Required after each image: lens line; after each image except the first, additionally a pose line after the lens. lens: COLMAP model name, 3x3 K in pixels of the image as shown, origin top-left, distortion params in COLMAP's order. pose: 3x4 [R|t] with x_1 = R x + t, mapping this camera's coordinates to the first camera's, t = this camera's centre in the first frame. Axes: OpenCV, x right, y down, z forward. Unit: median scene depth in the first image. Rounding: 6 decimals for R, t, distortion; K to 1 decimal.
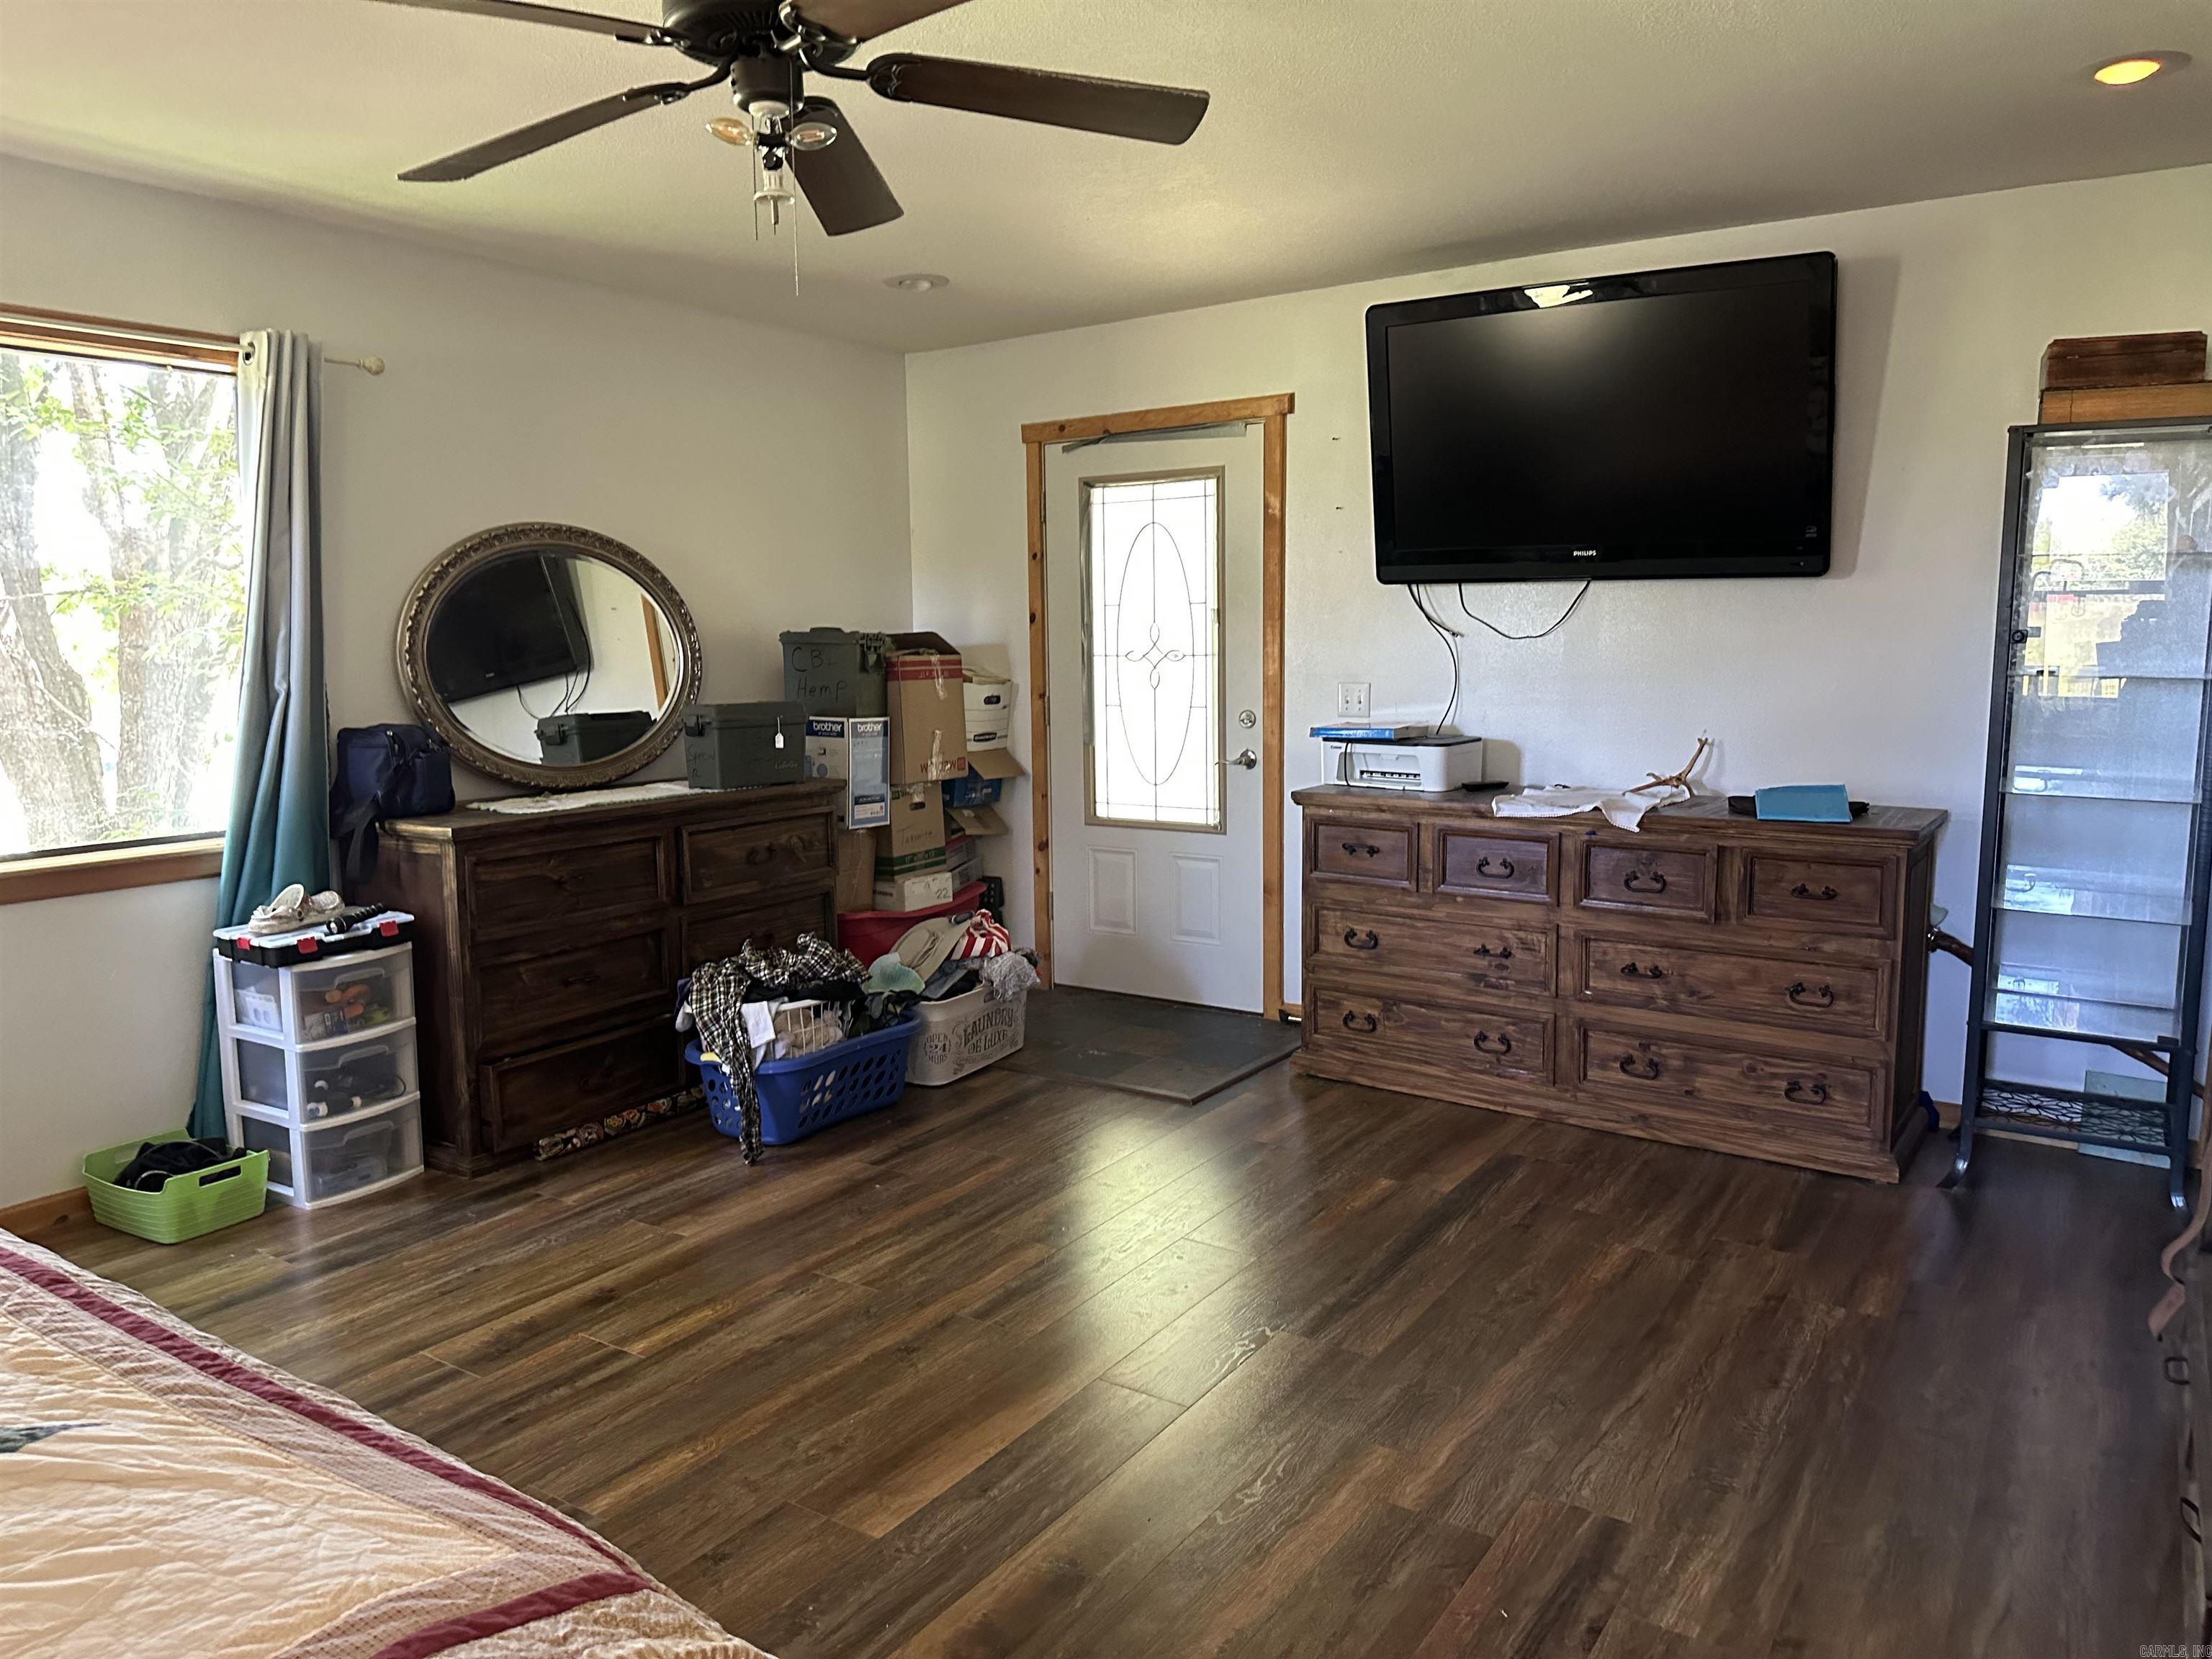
lens RADIAL K [[1543.5, 0, 1109.3], [0, 1543.5, 812.1], [0, 0, 1]] dist [0.007681, 0.001485]
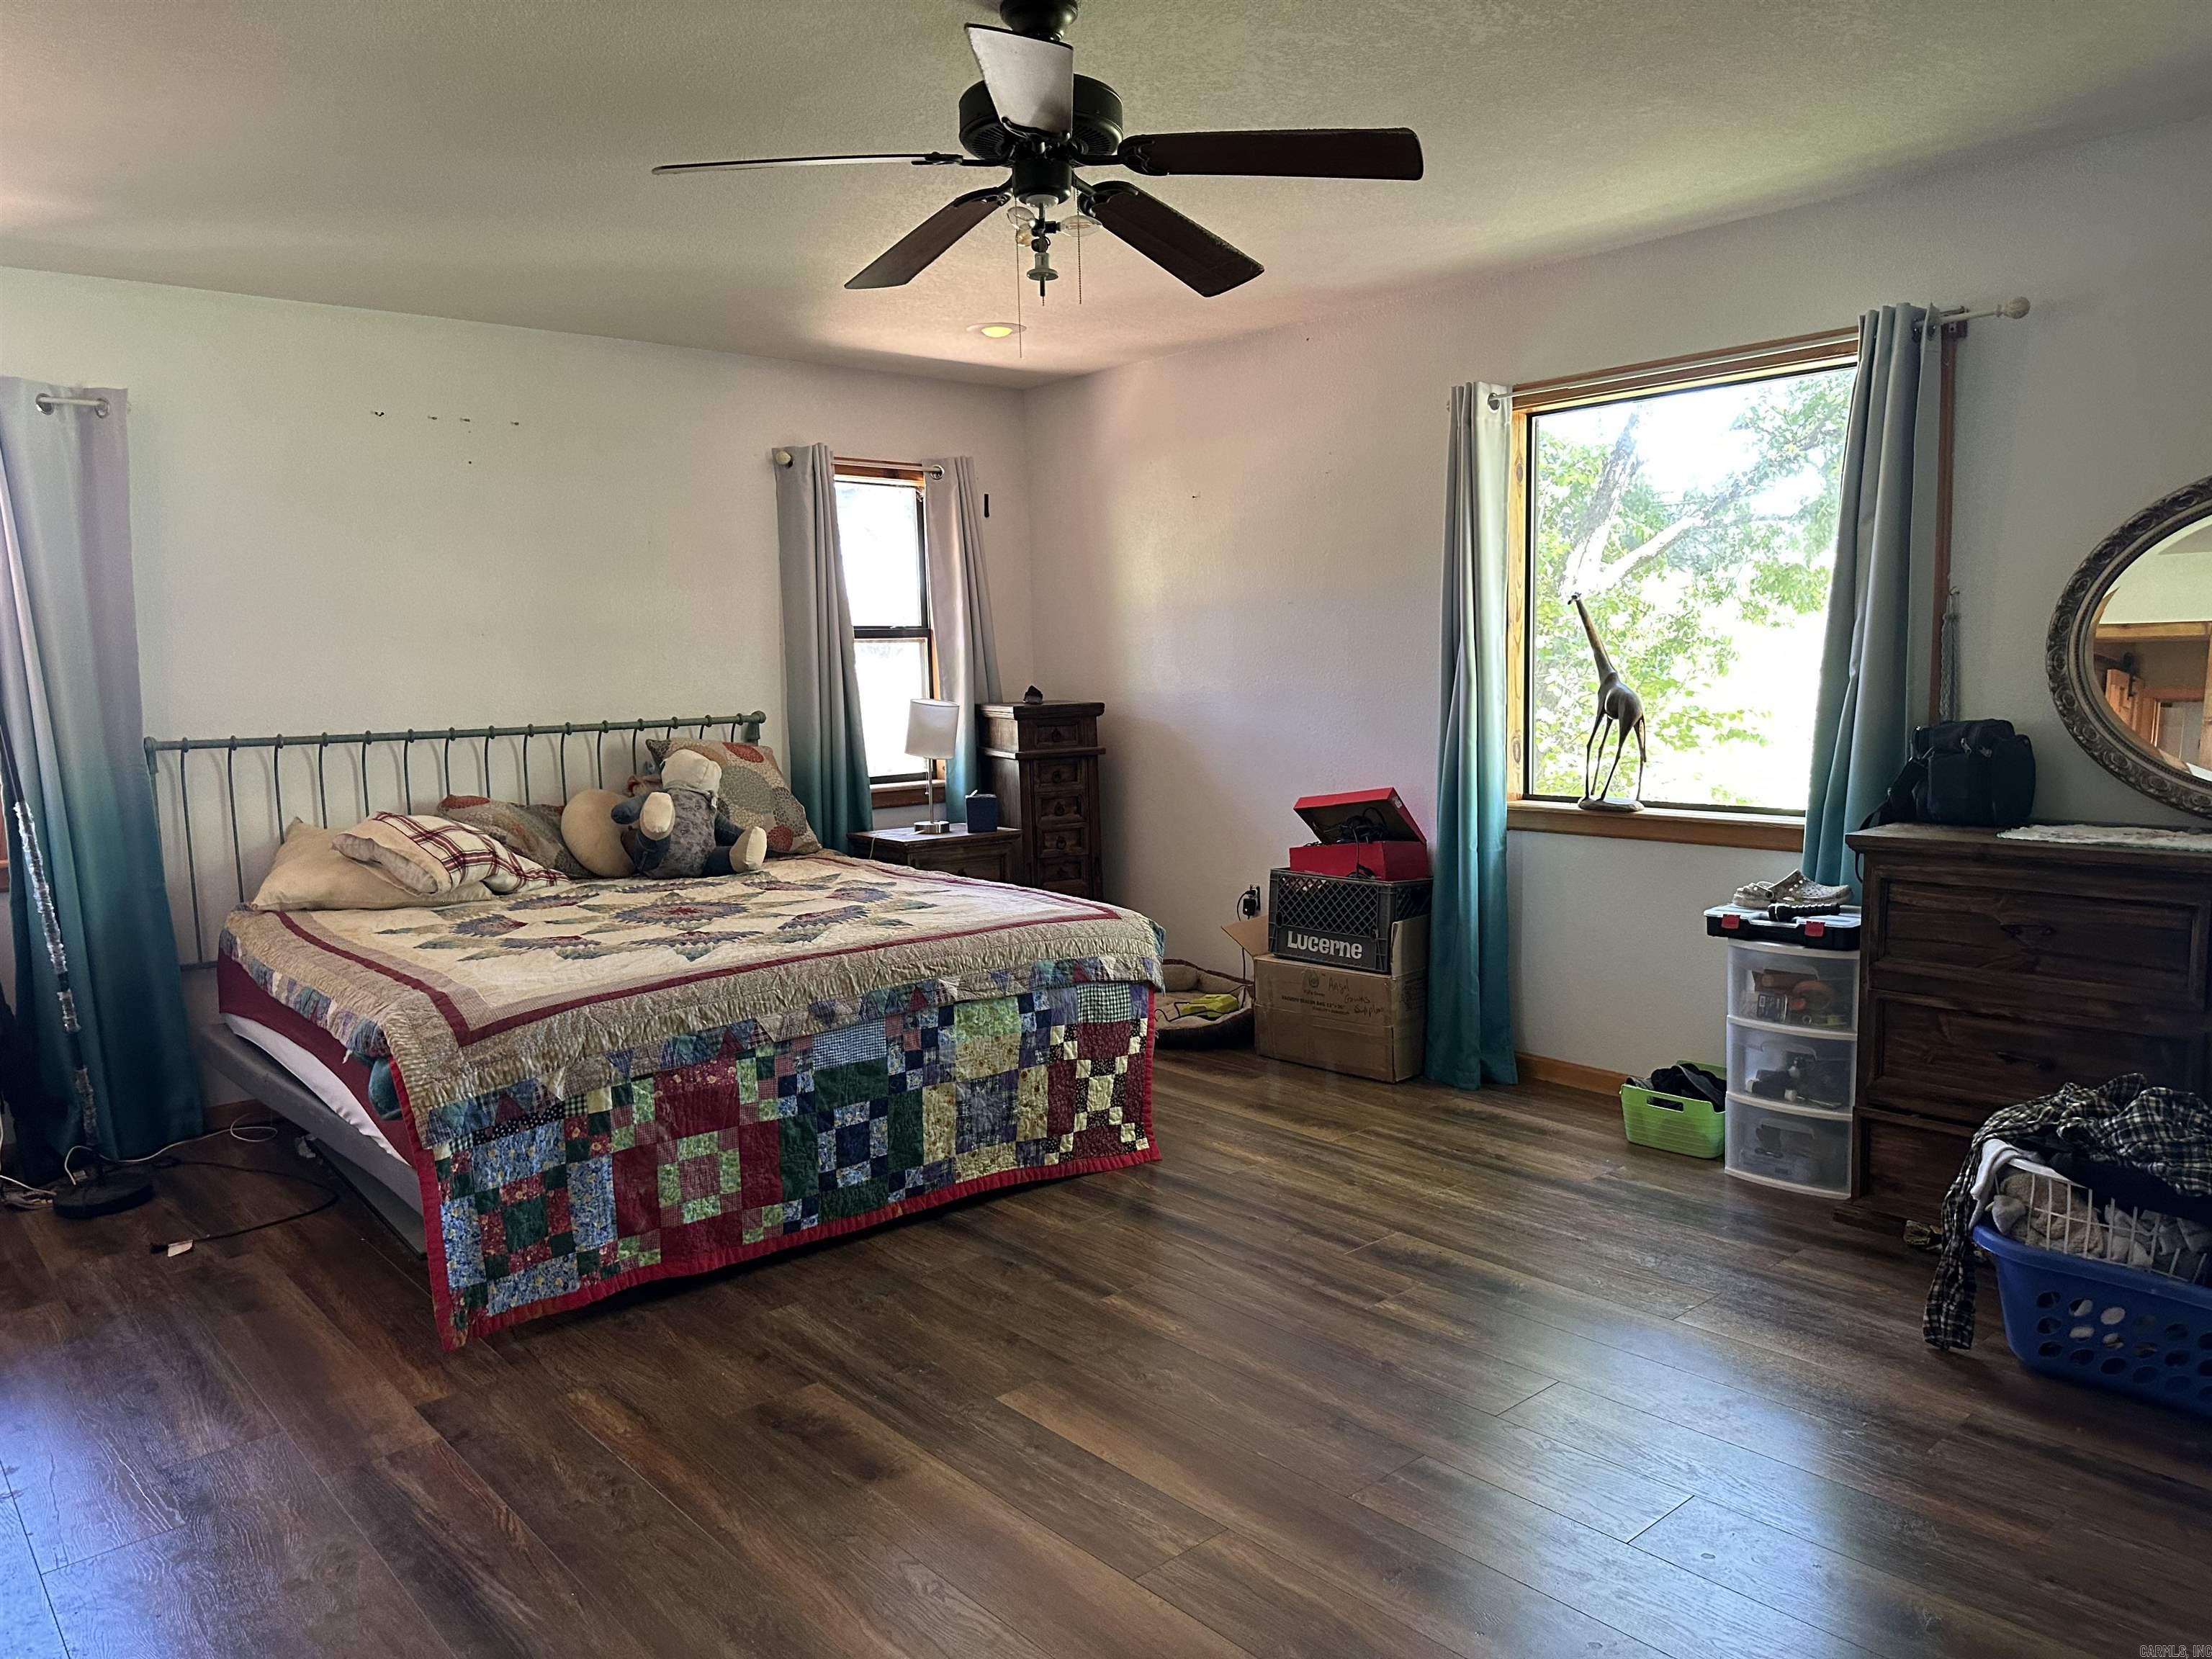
lens RADIAL K [[1543.5, 0, 1111.1], [0, 1543.5, 844.5], [0, 0, 1]] dist [0.007681, 0.001485]
pose [[-0.251011, 0.129200, -0.959323, 0.551824], [-0.094900, 0.982993, 0.157219, -0.084654], [0.963321, 0.130503, -0.234482, 0.797370]]
